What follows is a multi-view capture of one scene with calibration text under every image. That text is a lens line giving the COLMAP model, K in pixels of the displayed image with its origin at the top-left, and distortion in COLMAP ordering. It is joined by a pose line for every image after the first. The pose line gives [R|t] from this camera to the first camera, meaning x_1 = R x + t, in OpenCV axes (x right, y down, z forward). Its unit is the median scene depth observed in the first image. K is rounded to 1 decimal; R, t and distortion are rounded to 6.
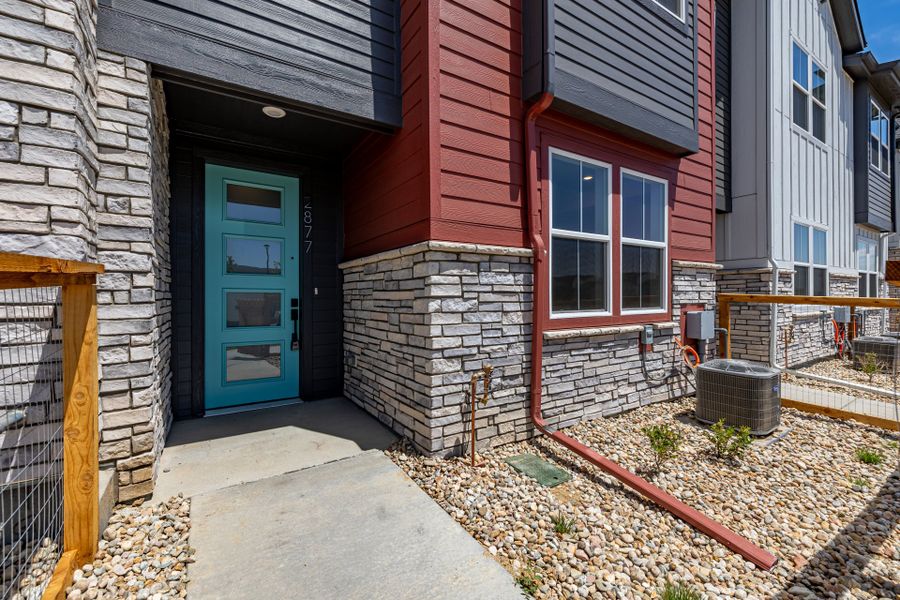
lens RADIAL K [[382.5, 0, 445.8], [0, 382.5, 291.0], [0, 0, 1]] dist [0.001955, 0.000232]
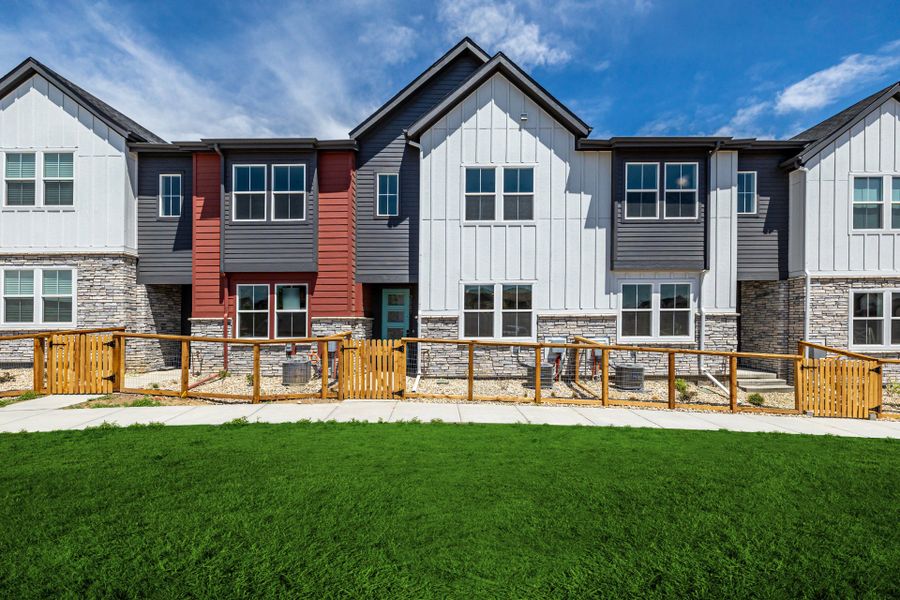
lens RADIAL K [[382.5, 0, 445.8], [0, 382.5, 291.0], [0, 0, 1]] dist [0.001955, 0.000232]
pose [[0.843269, -0.038091, -0.536140, 3.146078], [0.007521, 0.998224, -0.059092, -0.116646], [0.537439, 0.045798, 0.842058, -0.660358]]
